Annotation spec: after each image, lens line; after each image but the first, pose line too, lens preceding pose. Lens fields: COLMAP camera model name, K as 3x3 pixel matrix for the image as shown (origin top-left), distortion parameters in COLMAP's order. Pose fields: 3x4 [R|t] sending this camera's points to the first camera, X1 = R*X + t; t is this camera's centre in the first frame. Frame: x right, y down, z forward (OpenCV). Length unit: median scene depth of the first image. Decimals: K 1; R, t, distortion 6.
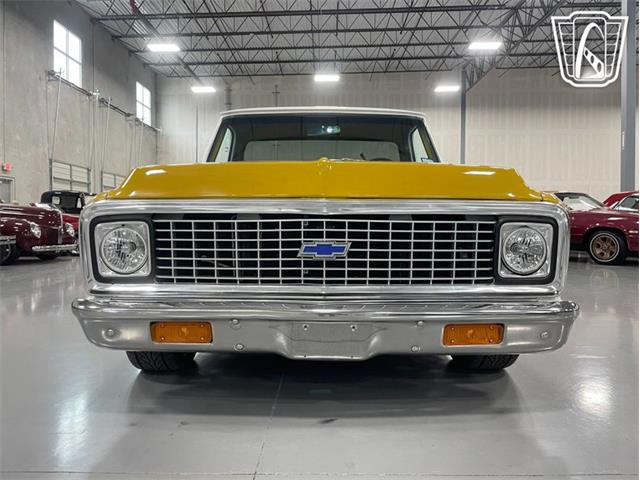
lens RADIAL K [[482.2, 0, 319.4], [0, 482.2, 232.0], [0, 0, 1]] dist [0.069020, -0.093602]
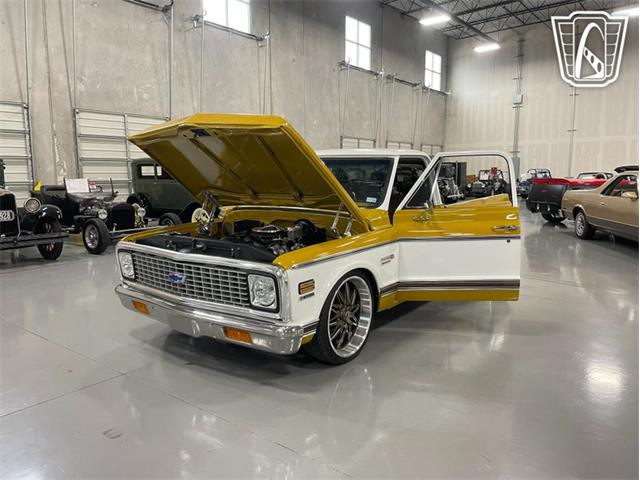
lens RADIAL K [[482.2, 0, 320.2], [0, 482.2, 234.5], [0, 0, 1]] dist [0.069020, -0.093602]
pose [[0.791411, 0.069372, -0.607335, 0.821865], [-0.003003, 0.993969, 0.109621, -0.176613], [0.611277, -0.084931, 0.786846, -0.082012]]
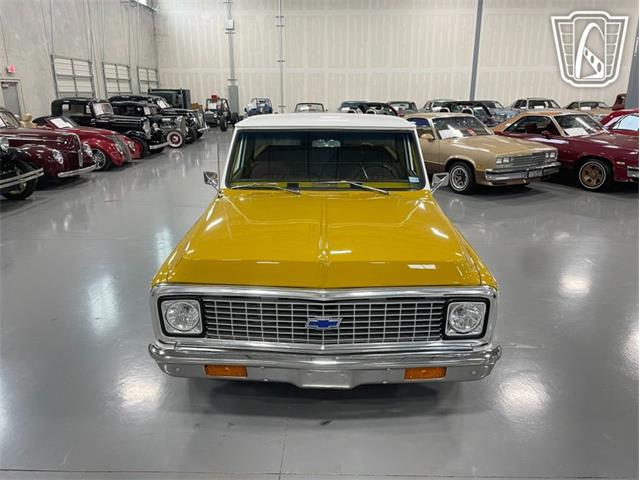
lens RADIAL K [[482.2, 0, 320.9], [0, 482.2, 231.3], [0, 0, 1]] dist [0.069020, -0.093602]
pose [[0.999943, 0.002687, -0.010289, 0.008797], [0.000059, 0.966118, 0.258102, -0.300036], [0.010634, -0.258088, 0.966063, -0.158423]]
